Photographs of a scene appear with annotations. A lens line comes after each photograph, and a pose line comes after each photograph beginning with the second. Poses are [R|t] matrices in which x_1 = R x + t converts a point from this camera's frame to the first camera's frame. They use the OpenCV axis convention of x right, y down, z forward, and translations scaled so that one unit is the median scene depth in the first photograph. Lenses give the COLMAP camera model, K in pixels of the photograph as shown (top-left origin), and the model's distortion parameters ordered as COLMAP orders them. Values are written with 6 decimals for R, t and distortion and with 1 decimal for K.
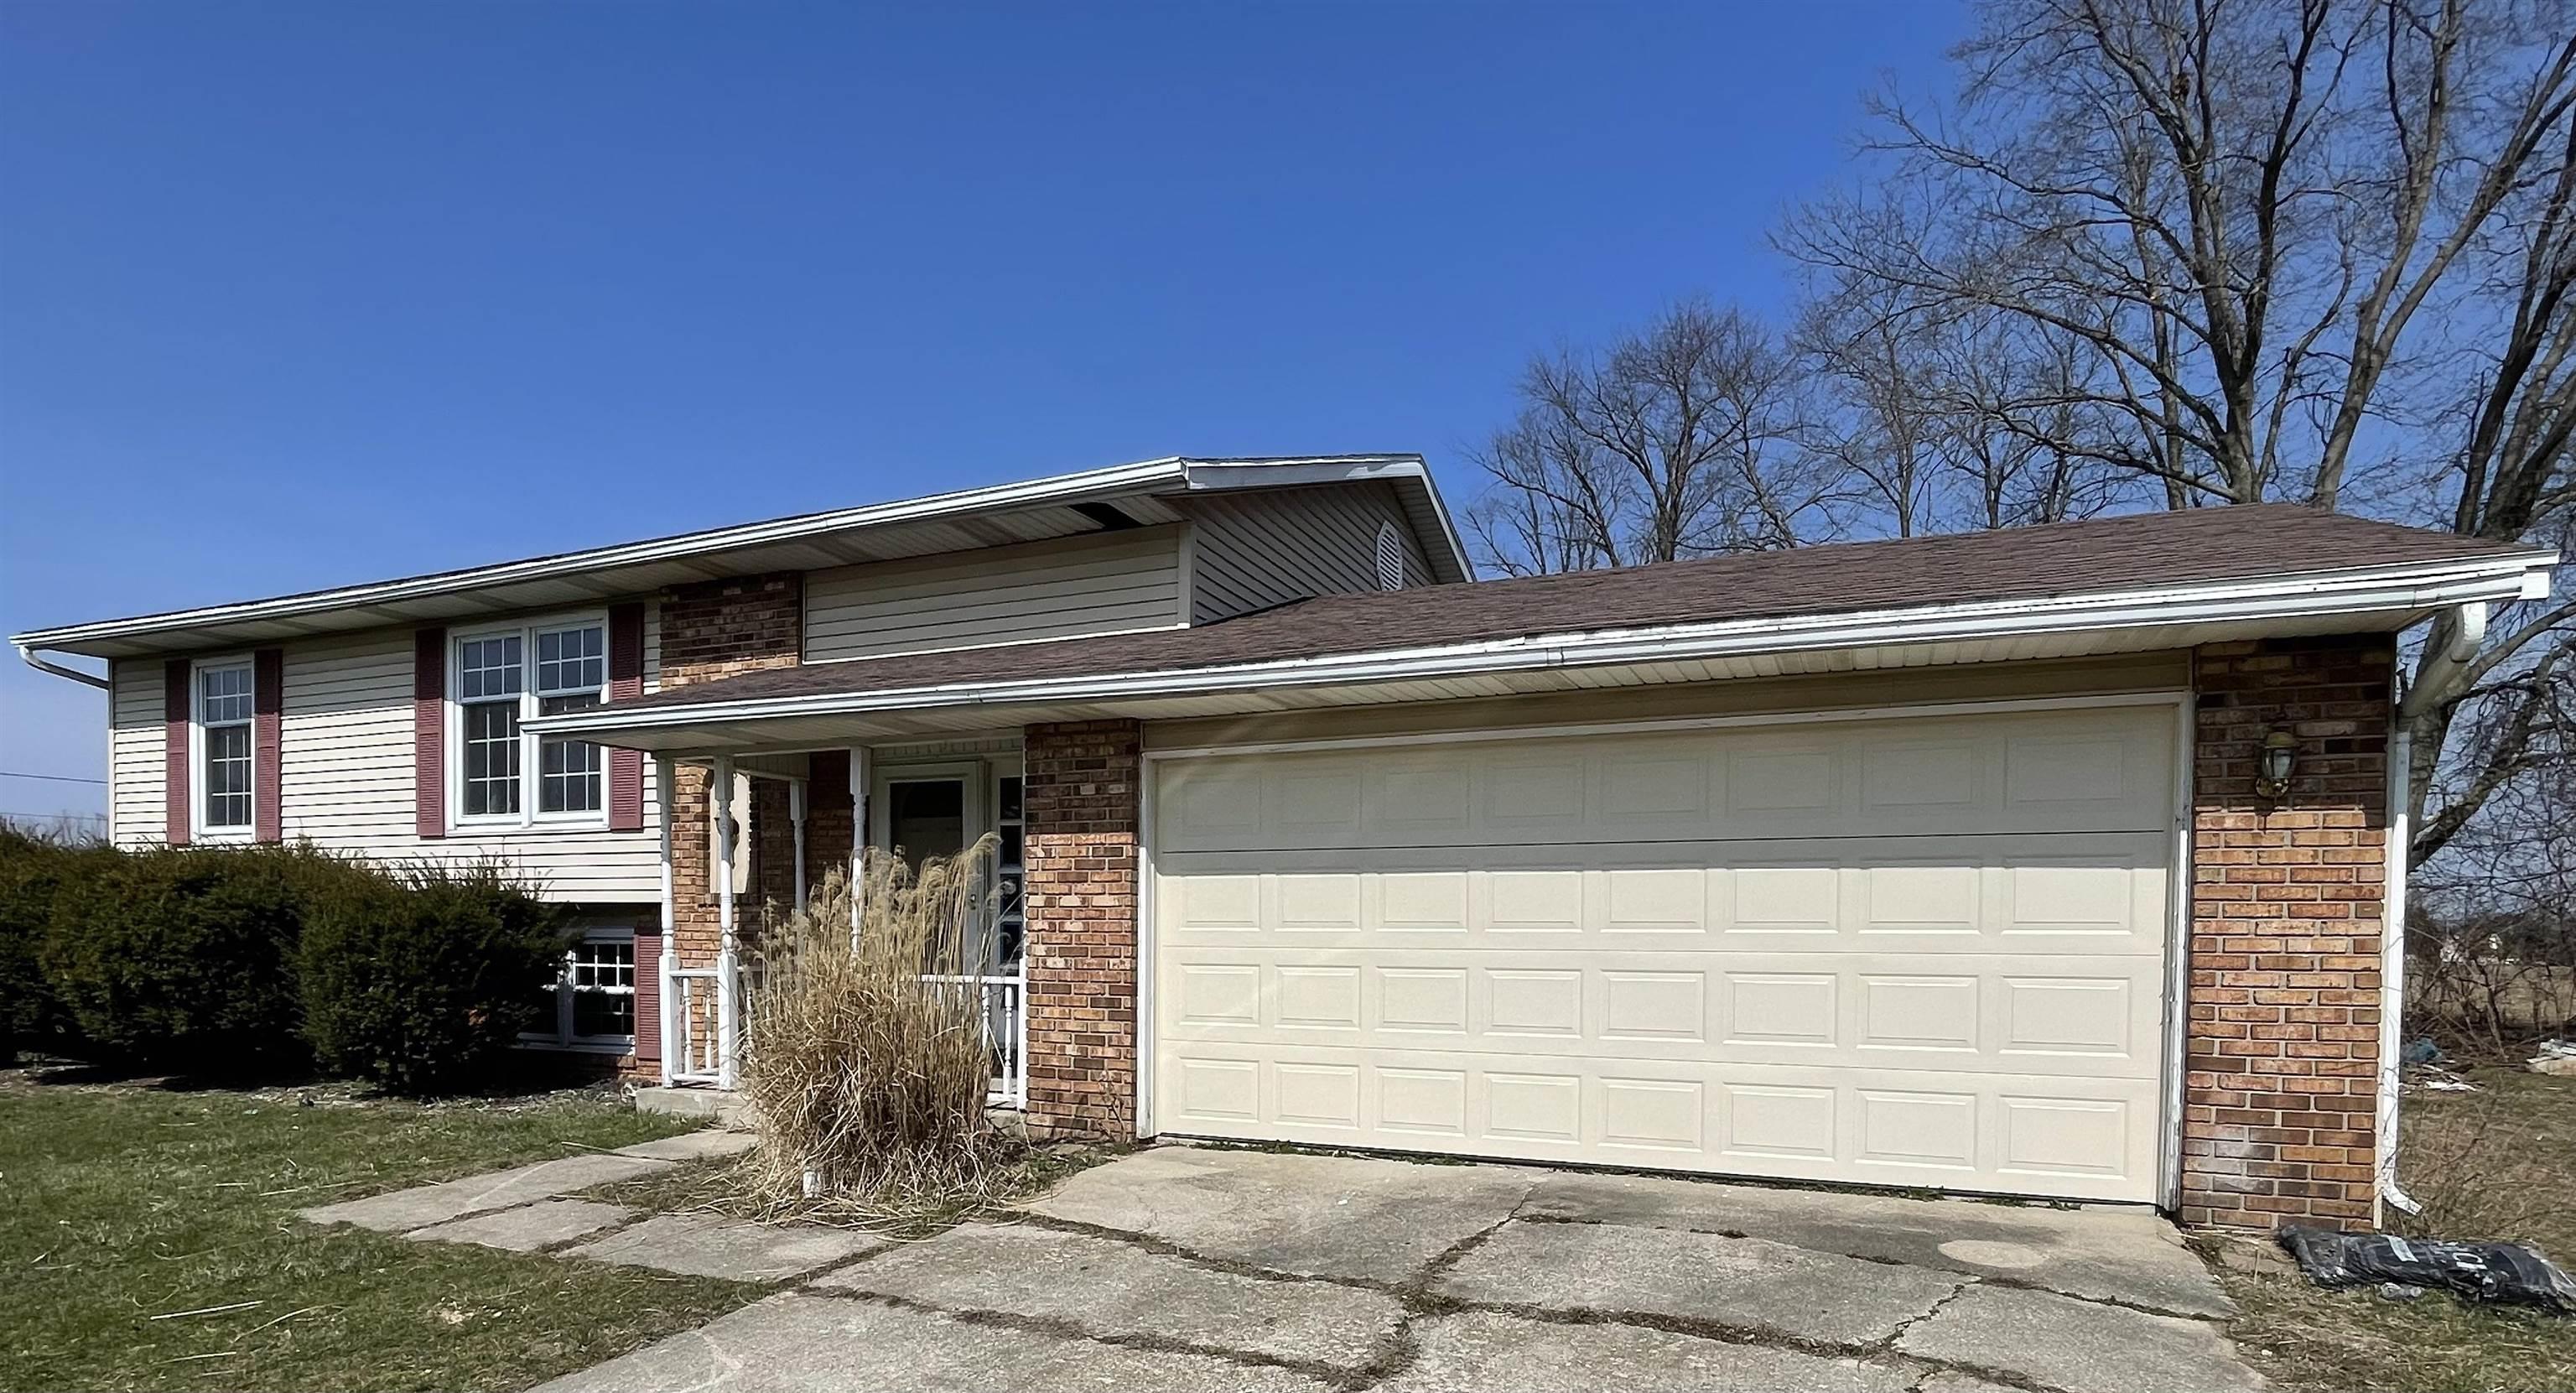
lens RADIAL K [[1224.0, 0, 1287.6], [0, 1224.0, 709.9], [0, 0, 1]] dist [0.000635, 0.000042]
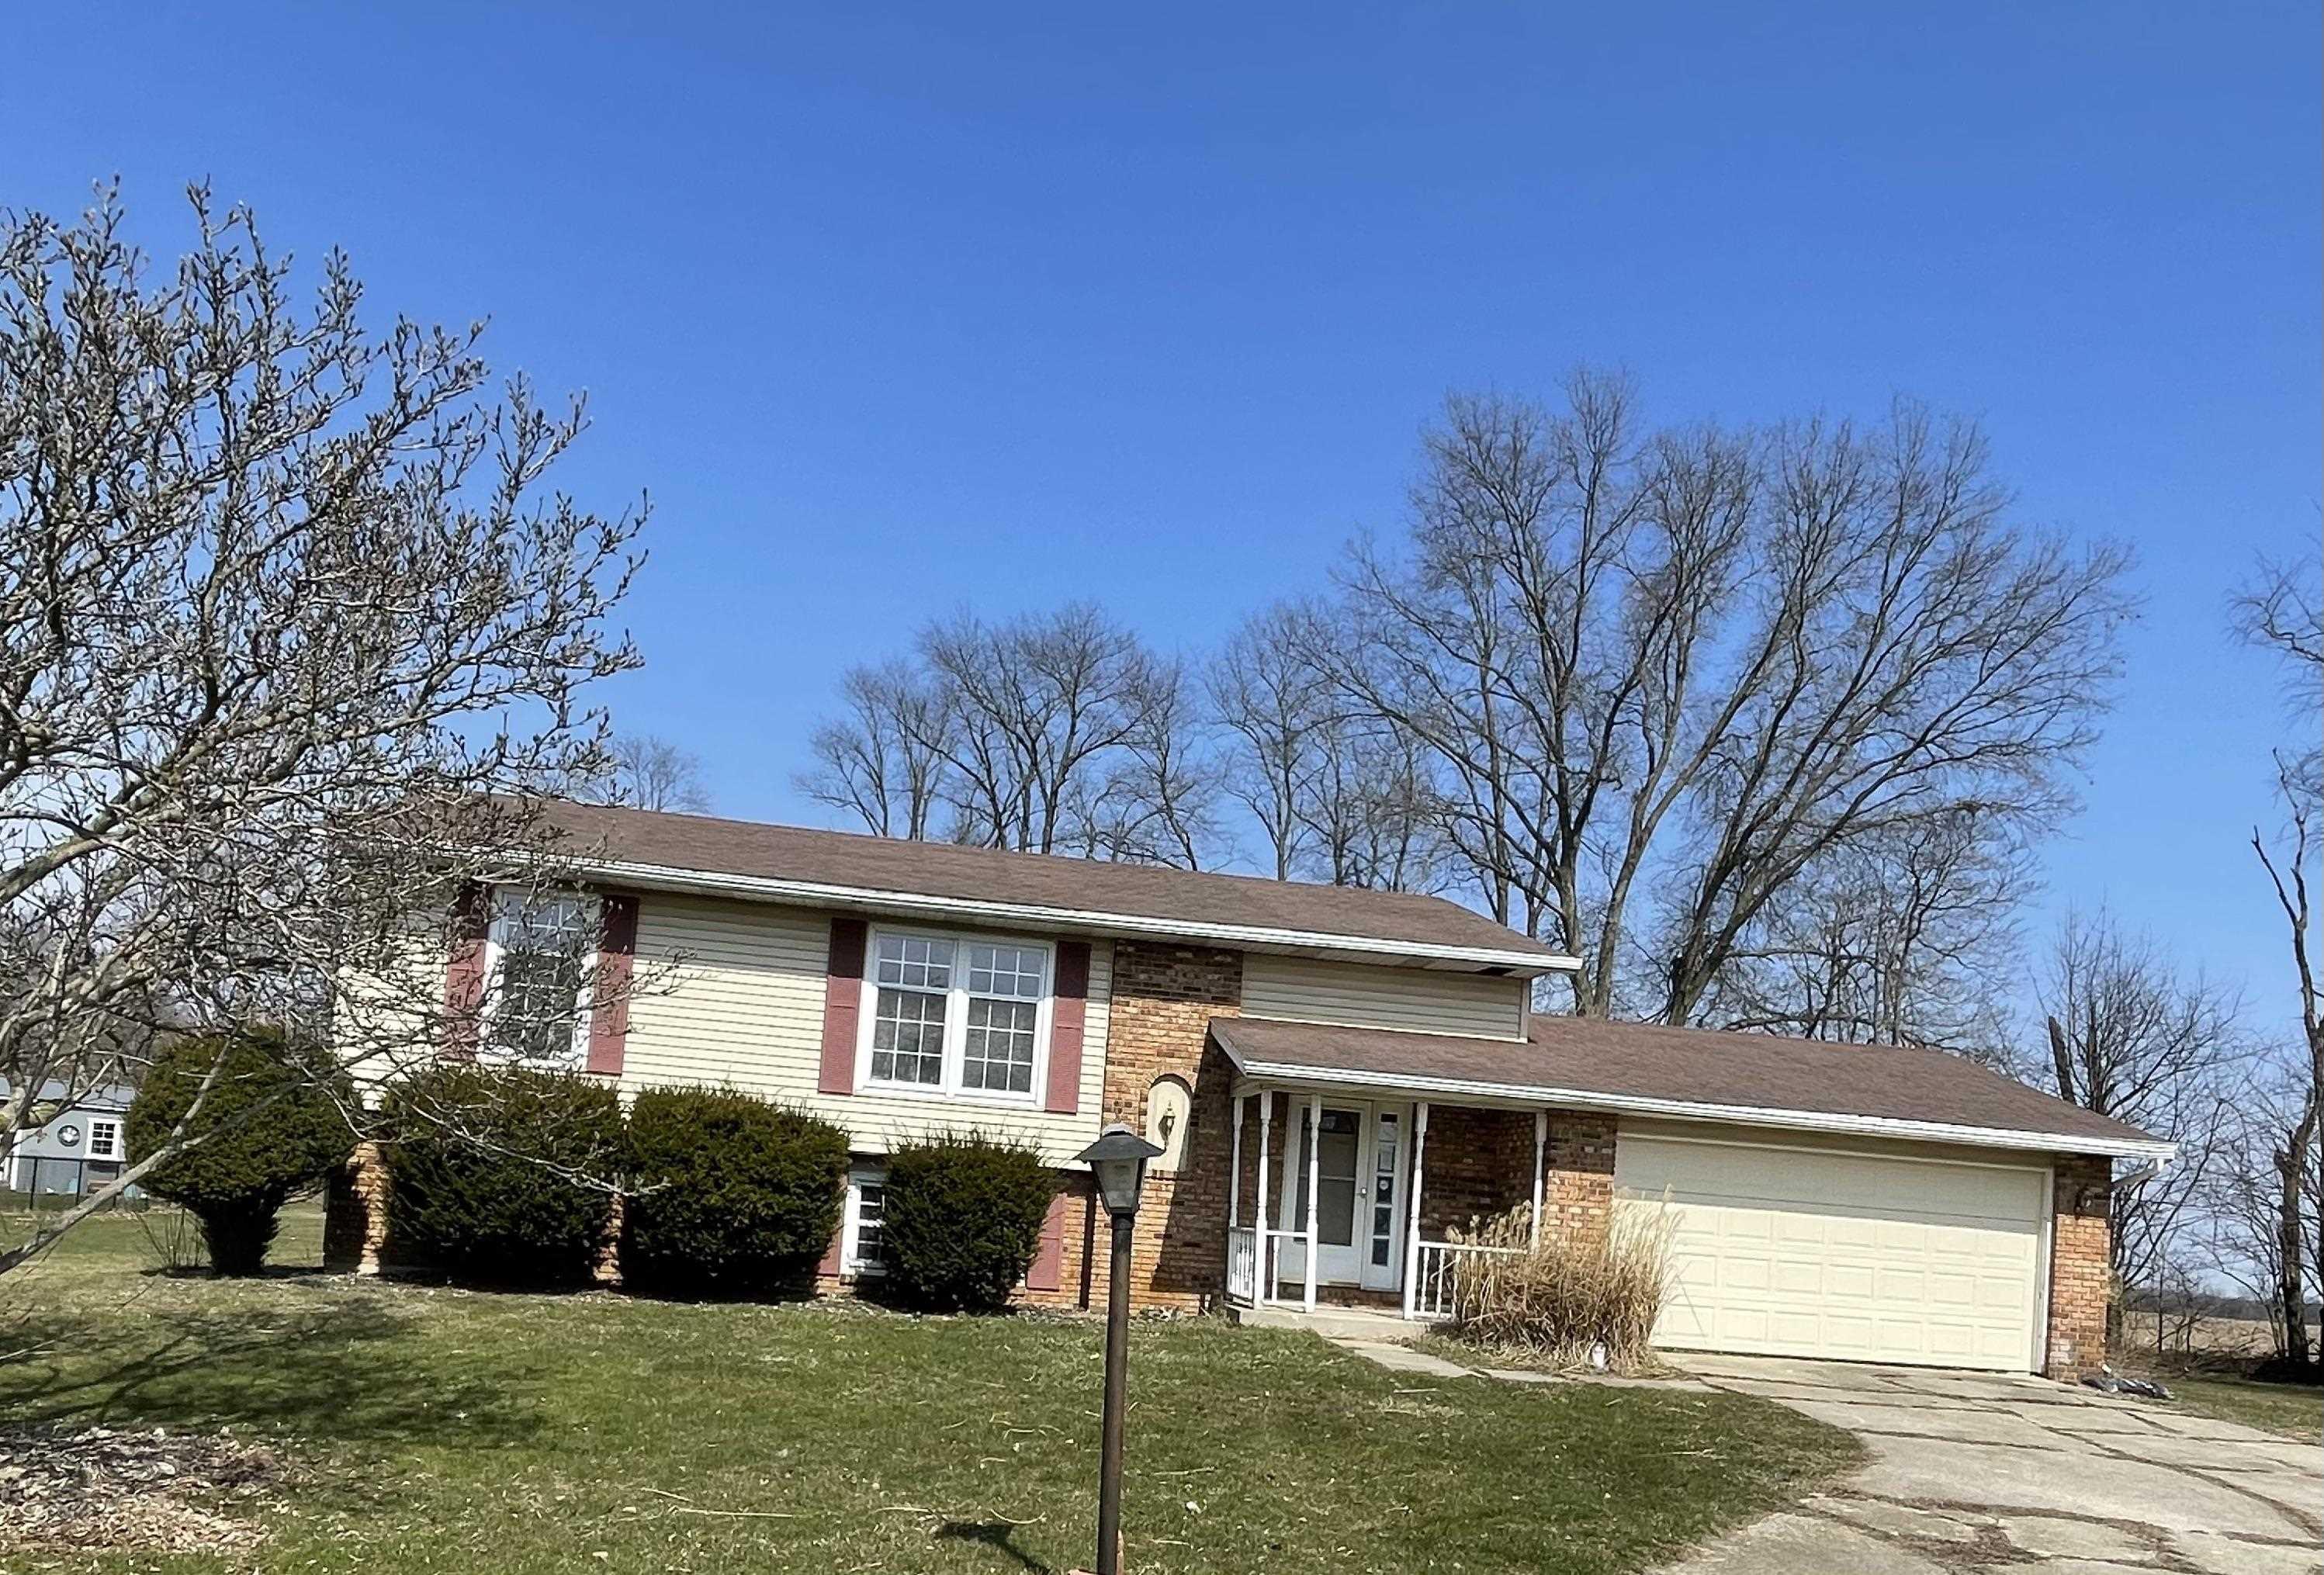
lens RADIAL K [[1238.4, 0, 1165.0], [0, 1238.4, 778.1], [0, 0, 1]] dist [-0.004353, 0.000226]
pose [[0.884605, 0.212004, 0.415365, -1.144992], [-0.150920, 0.972904, -0.175159, -0.040550], [-0.441245, 0.092259, 0.892631, -0.318487]]
